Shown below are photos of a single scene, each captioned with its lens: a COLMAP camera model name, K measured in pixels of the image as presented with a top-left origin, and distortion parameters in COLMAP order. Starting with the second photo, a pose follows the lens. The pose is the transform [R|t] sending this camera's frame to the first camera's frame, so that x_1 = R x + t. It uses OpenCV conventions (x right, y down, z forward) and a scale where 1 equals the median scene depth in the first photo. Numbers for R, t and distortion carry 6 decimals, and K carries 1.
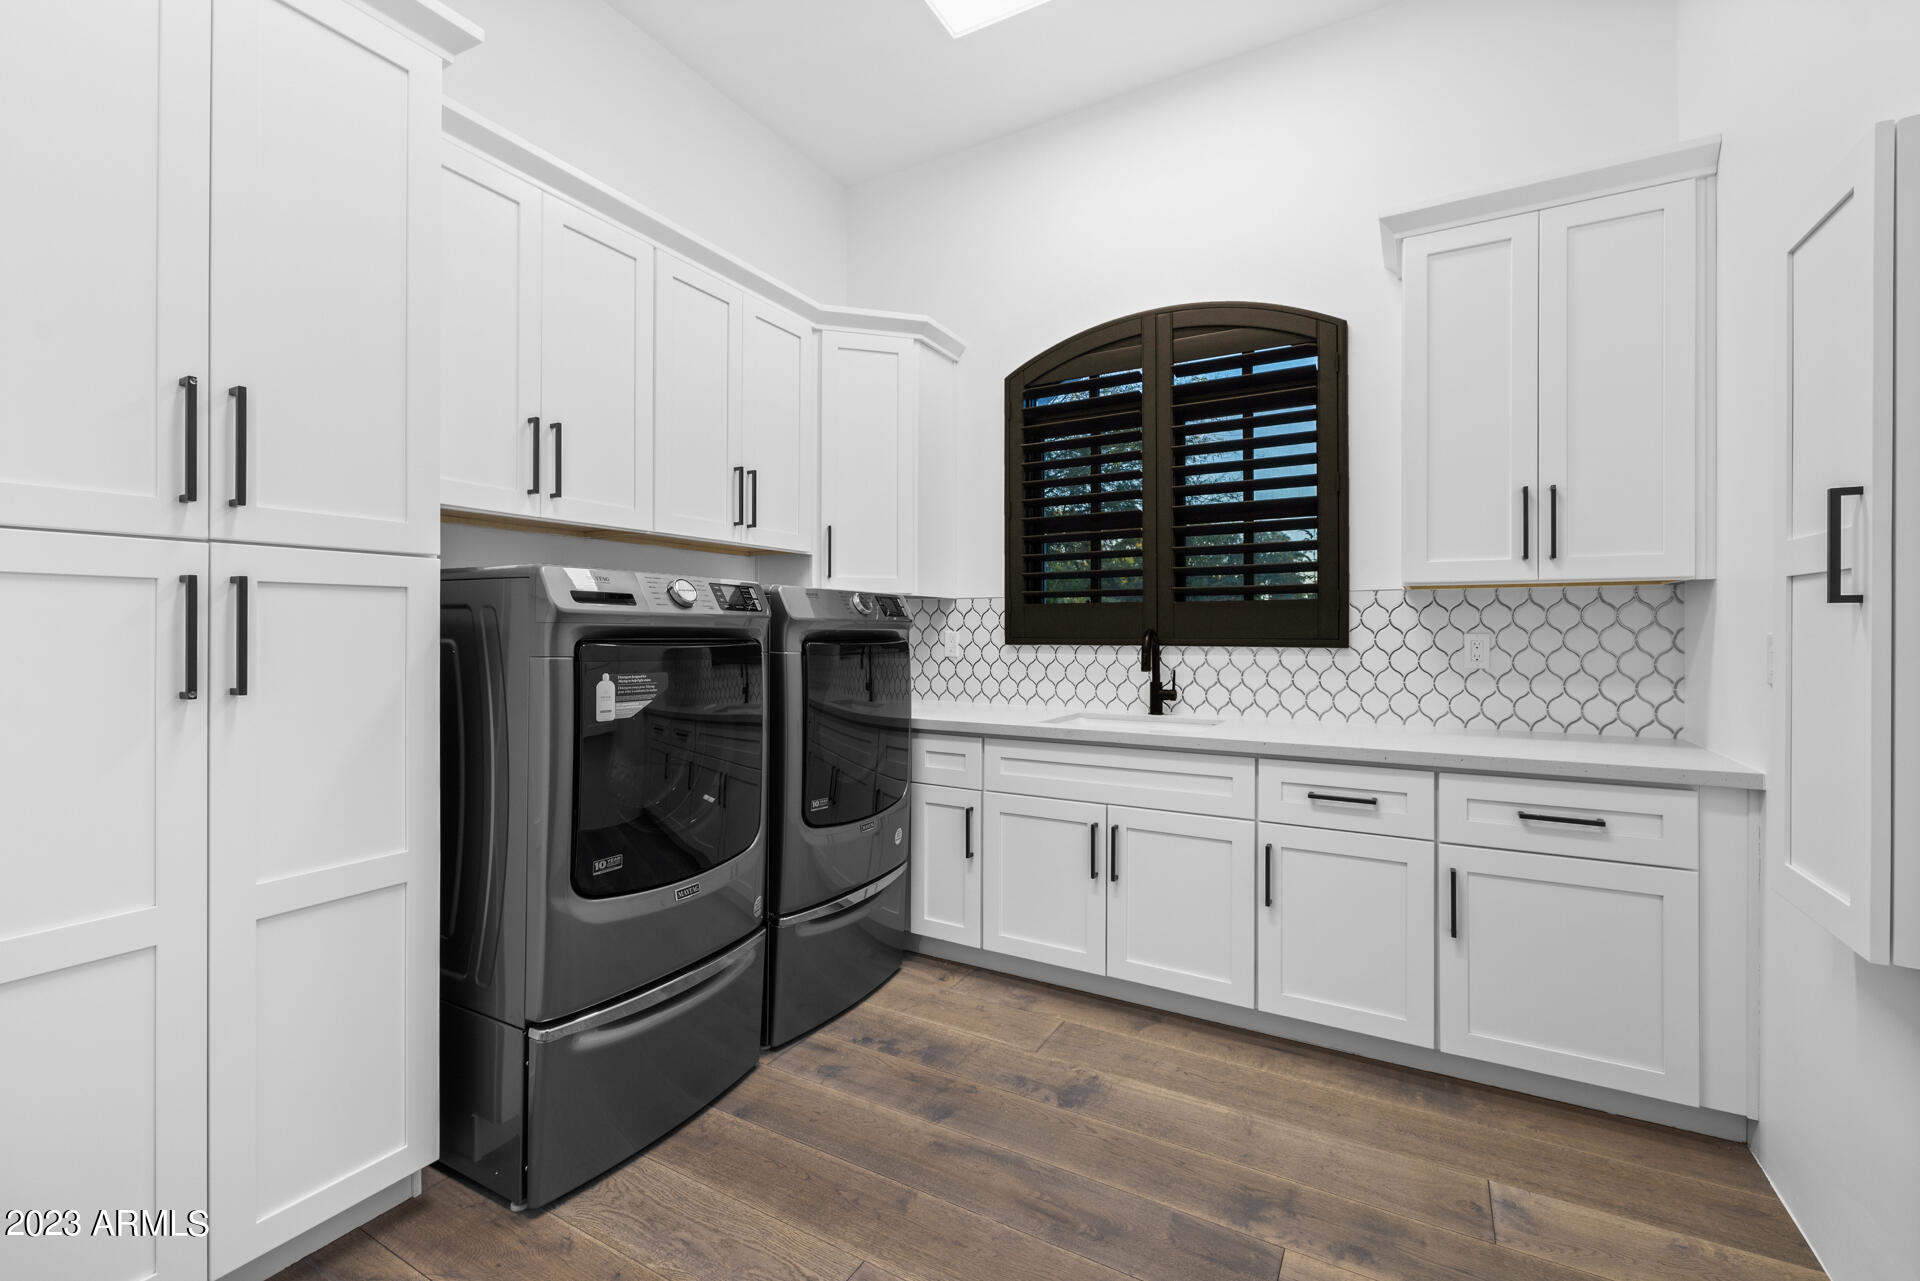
lens RADIAL K [[809.8, 0, 974.9], [0, 809.8, 638.7], [0, 0, 1]] dist [-0.001220, 0.000805]
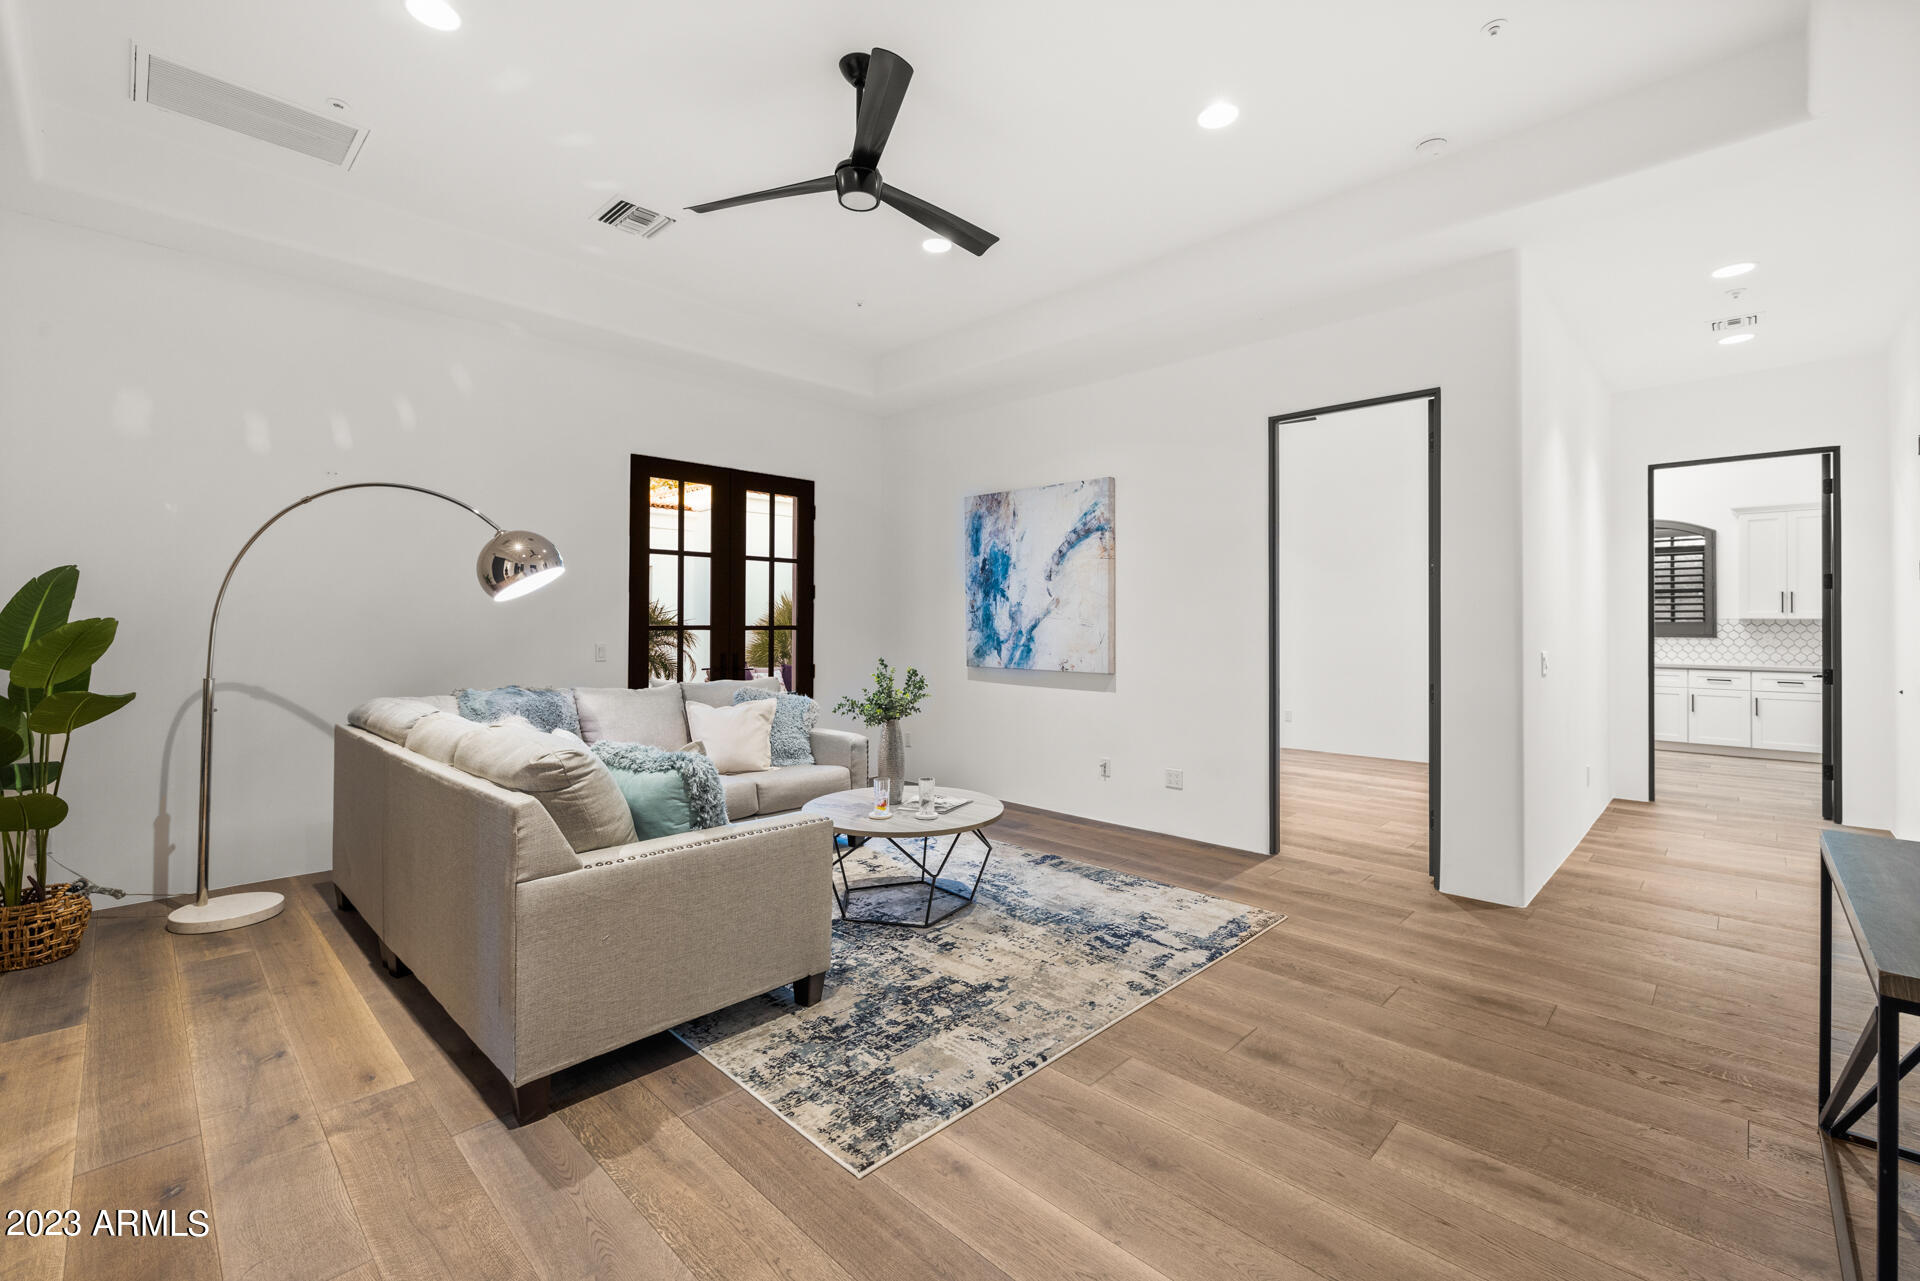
lens RADIAL K [[809.8, 0, 943.0], [0, 809.8, 640.6], [0, 0, 1]] dist [-0.001220, 0.000805]
pose [[0.964087, 0.006477, -0.265507, -1.609693], [-0.007808, 0.999962, -0.003957, 0.057161], [0.265471, 0.005888, 0.964101, -2.839187]]
